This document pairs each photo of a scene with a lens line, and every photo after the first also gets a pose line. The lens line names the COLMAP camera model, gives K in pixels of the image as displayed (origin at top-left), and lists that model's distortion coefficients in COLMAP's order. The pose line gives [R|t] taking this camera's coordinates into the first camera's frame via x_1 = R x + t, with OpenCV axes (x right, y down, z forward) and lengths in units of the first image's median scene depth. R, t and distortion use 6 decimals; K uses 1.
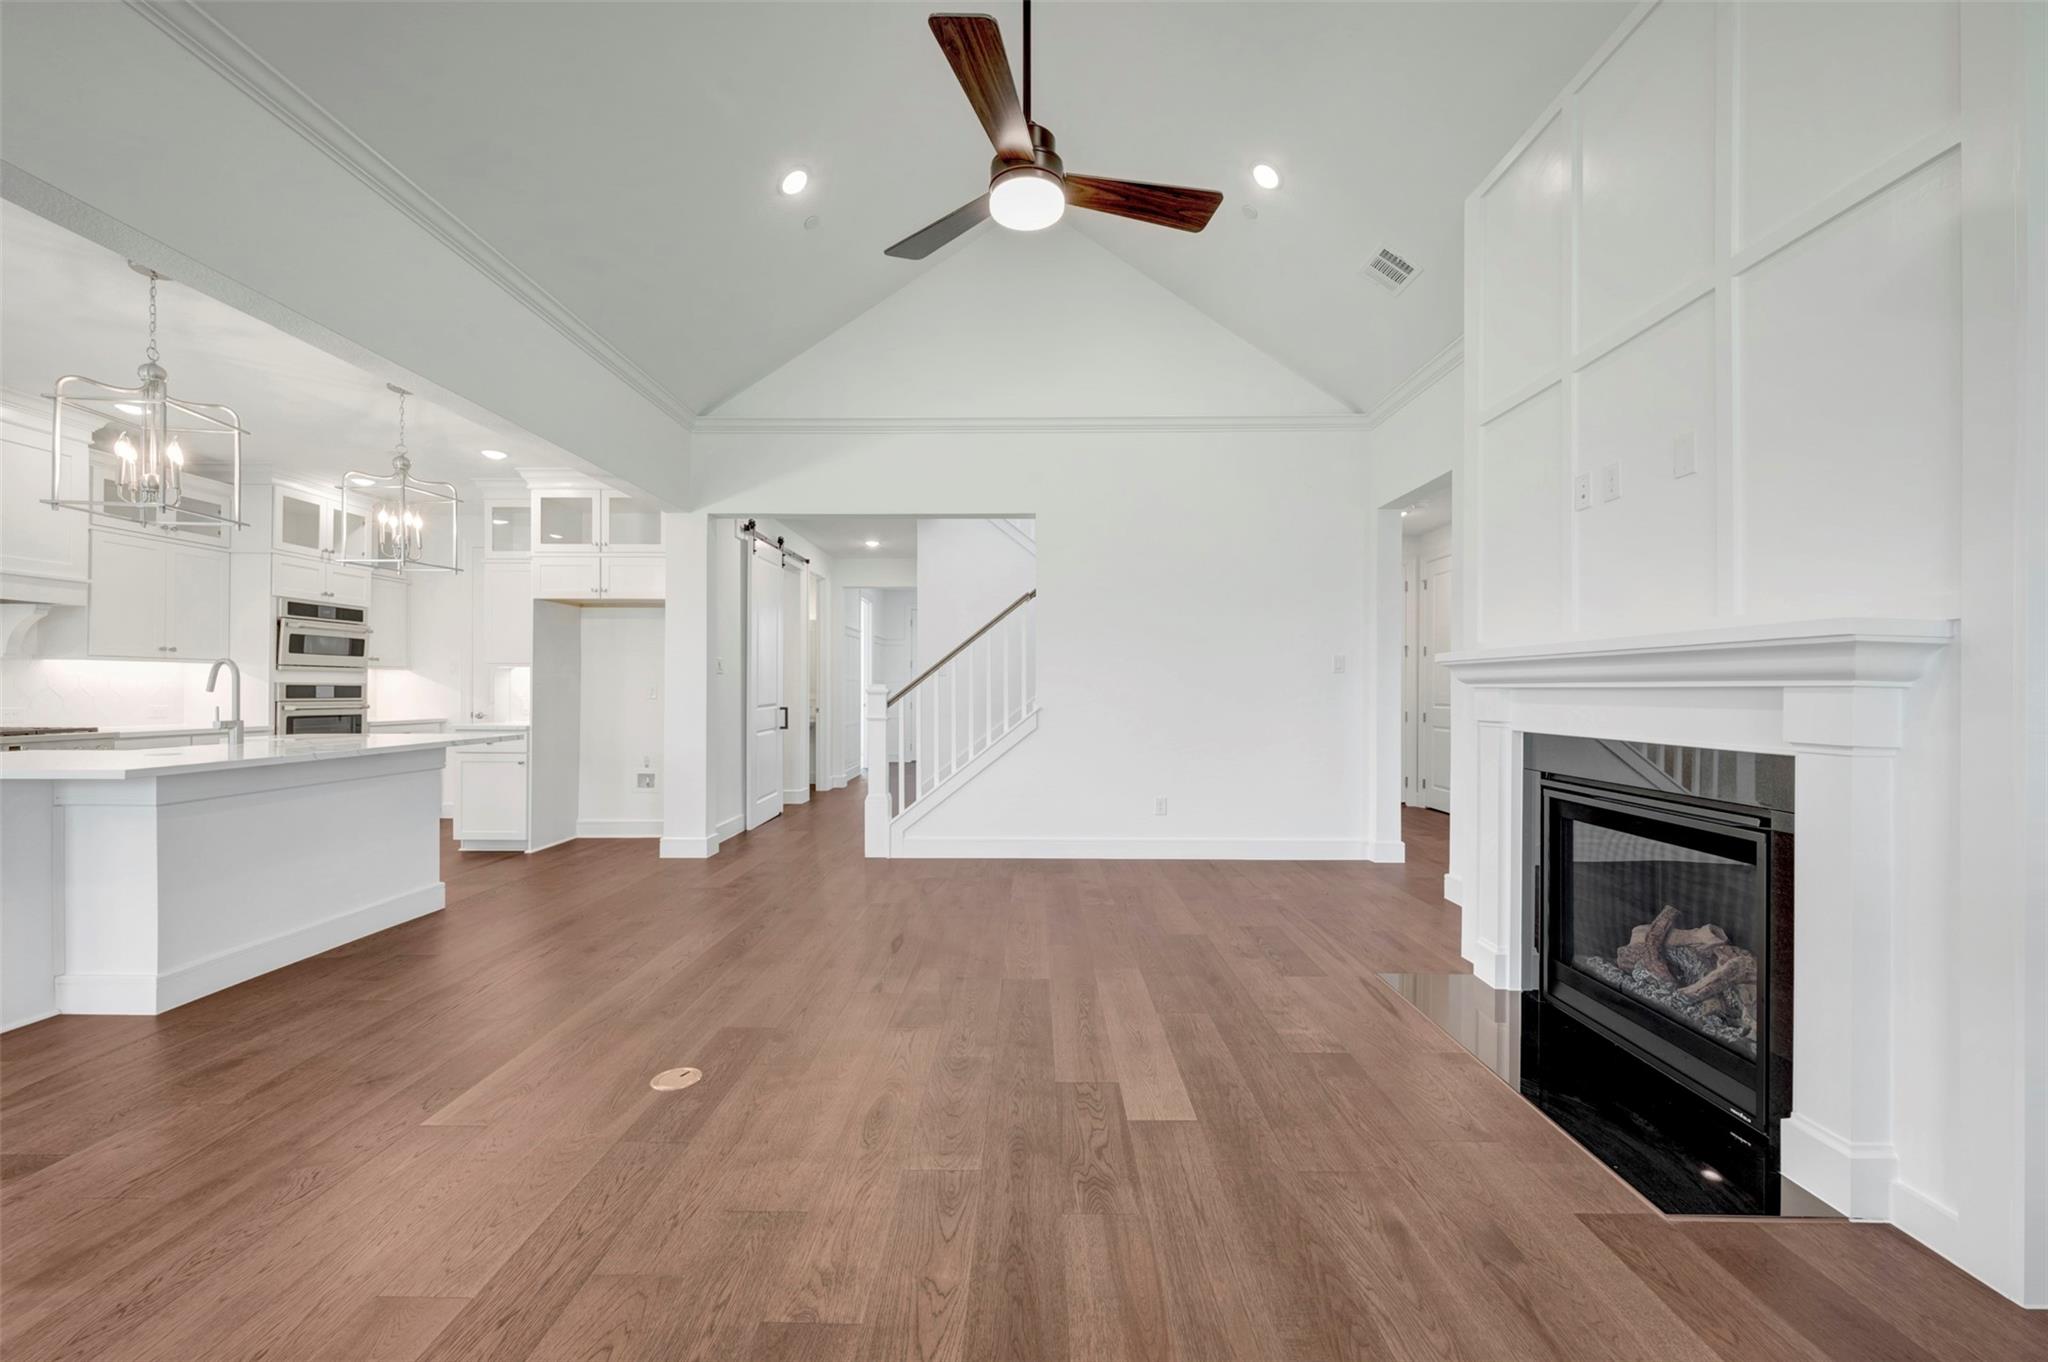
lens RADIAL K [[808.7, 0, 1026.5], [0, 808.7, 687.8], [0, 0, 1]] dist [0.000151, -0.000010]
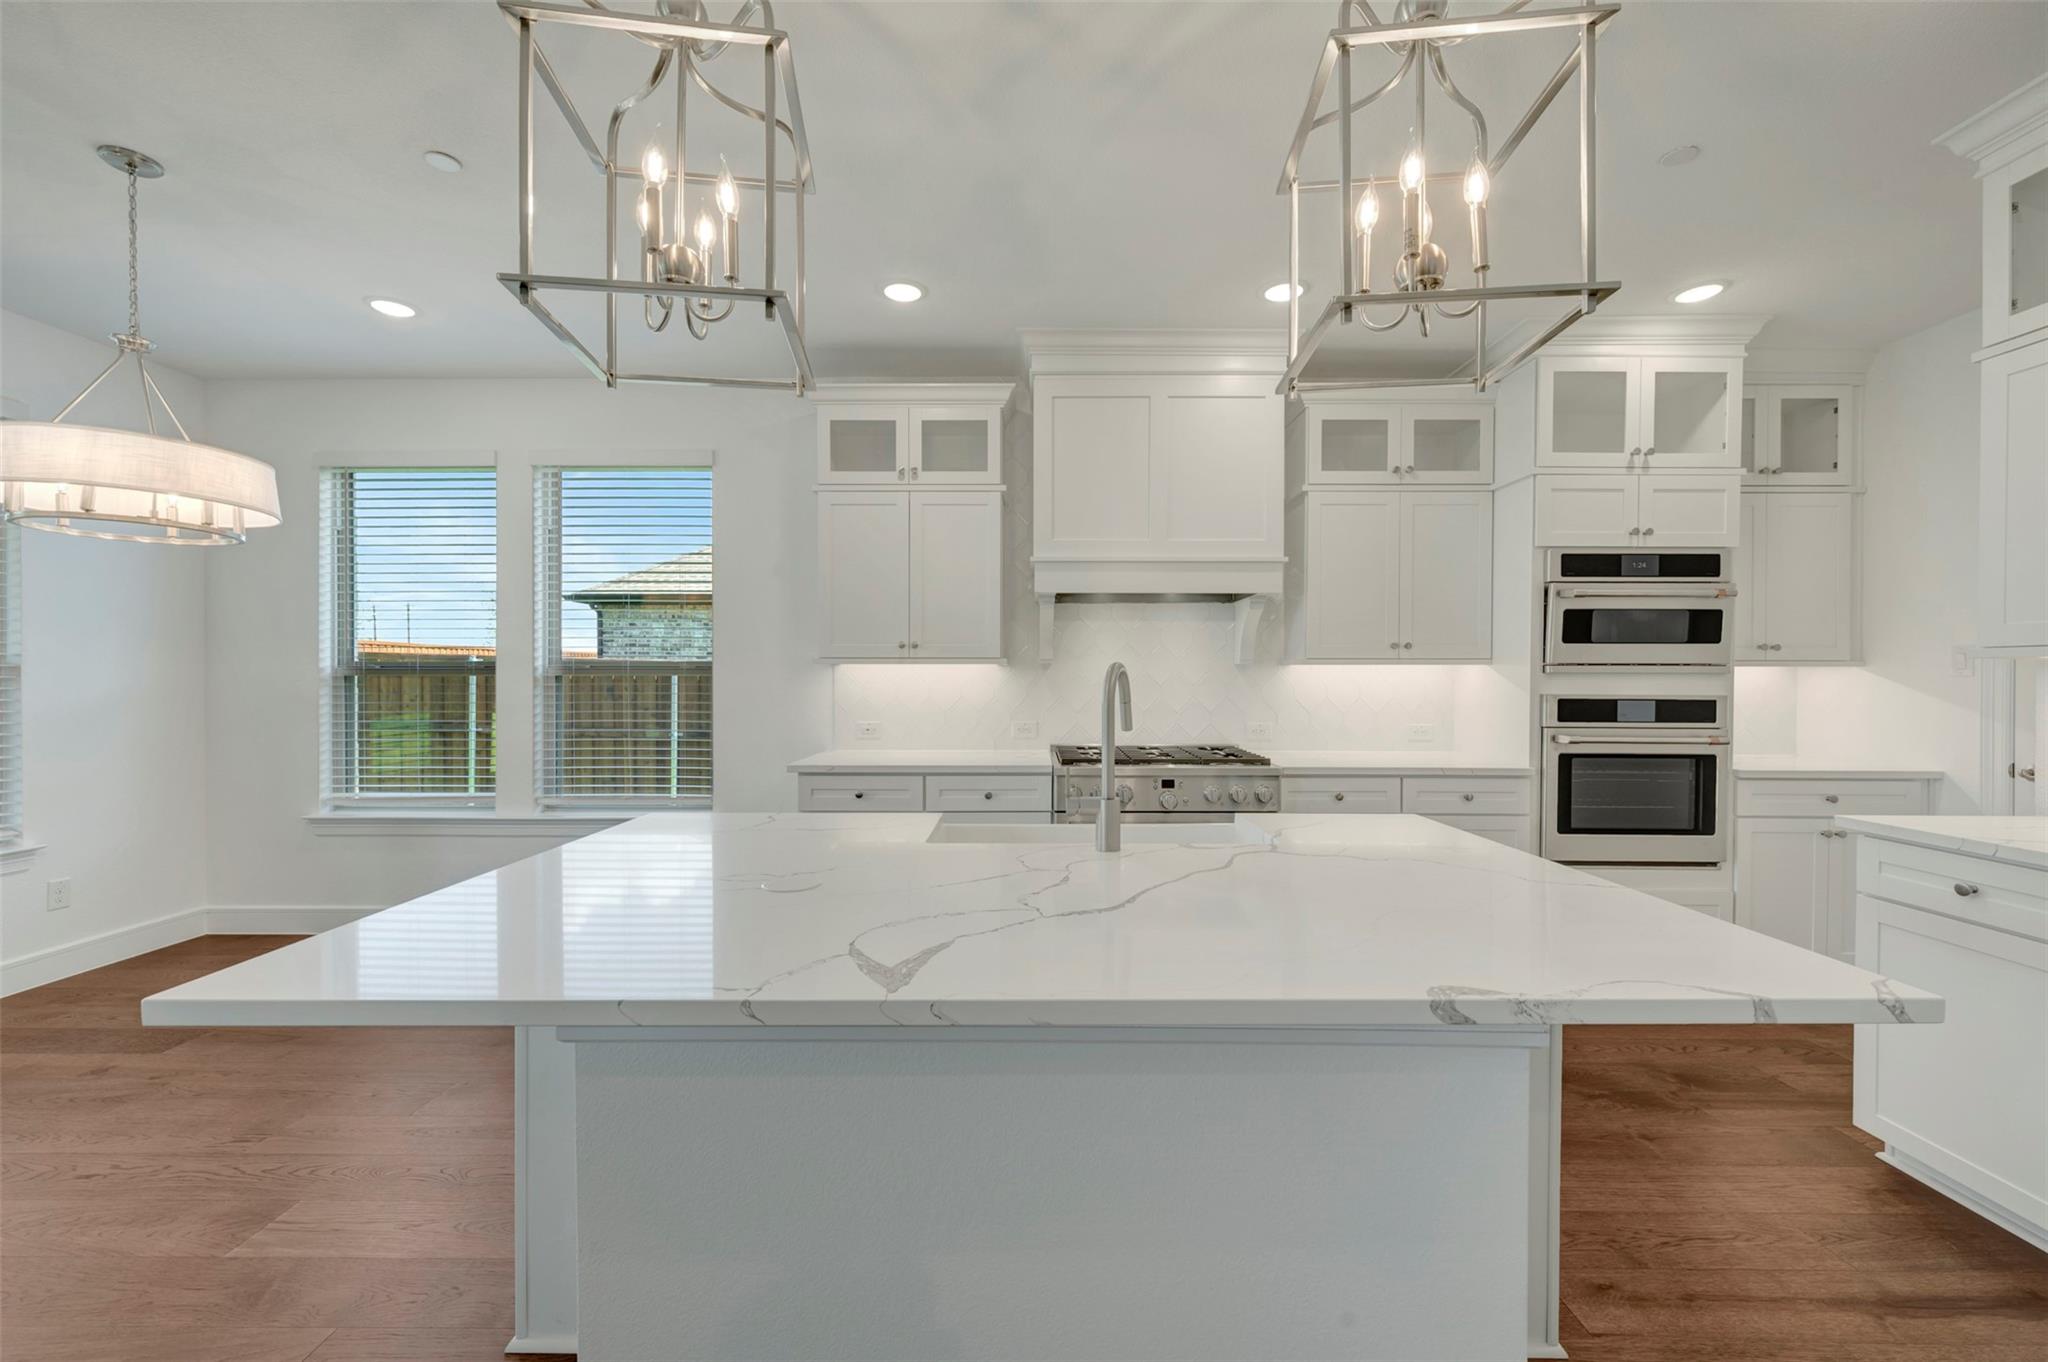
lens RADIAL K [[808.7, 0, 1029.5], [0, 808.7, 682.8], [0, 0, 1]] dist [0.000151, -0.000010]
pose [[-0.000443, 0.003998, -0.999992, -0.426072], [0.000037, 0.999992, 0.003998, -0.021697], [1.000000, -0.000036, -0.000443, 0.785661]]
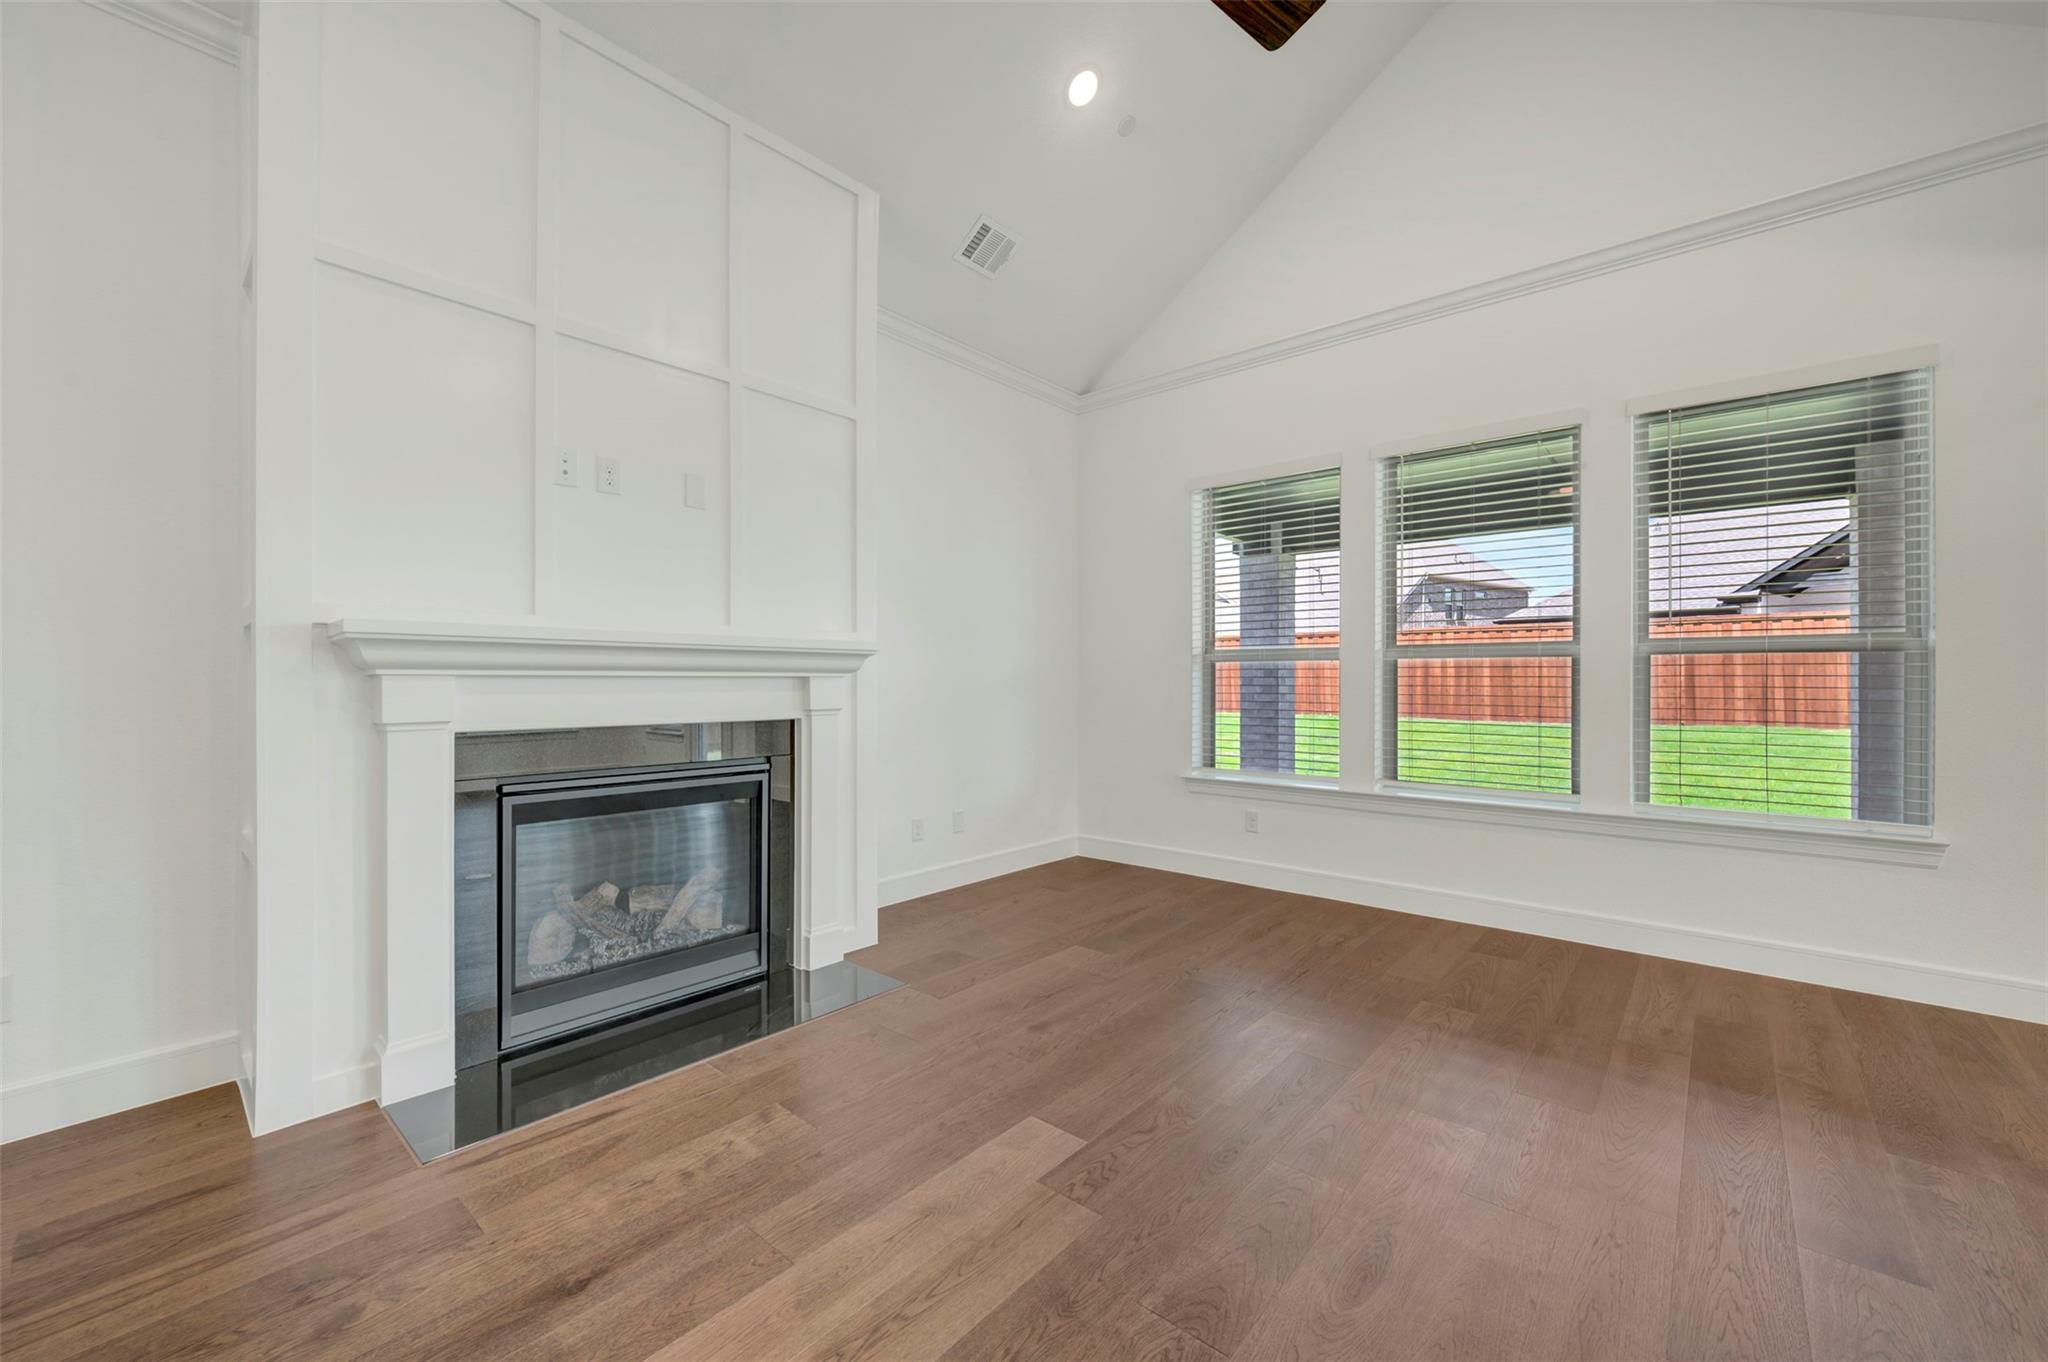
lens RADIAL K [[808.7, 0, 1026.3], [0, 808.7, 679.3], [0, 0, 1]] dist [0.000151, -0.000010]
pose [[-0.764960, -0.002535, 0.644073, -0.202409], [-0.003464, 0.999994, -0.000178, 0.001161], [-0.644068, -0.002367, -0.764964, 0.851708]]
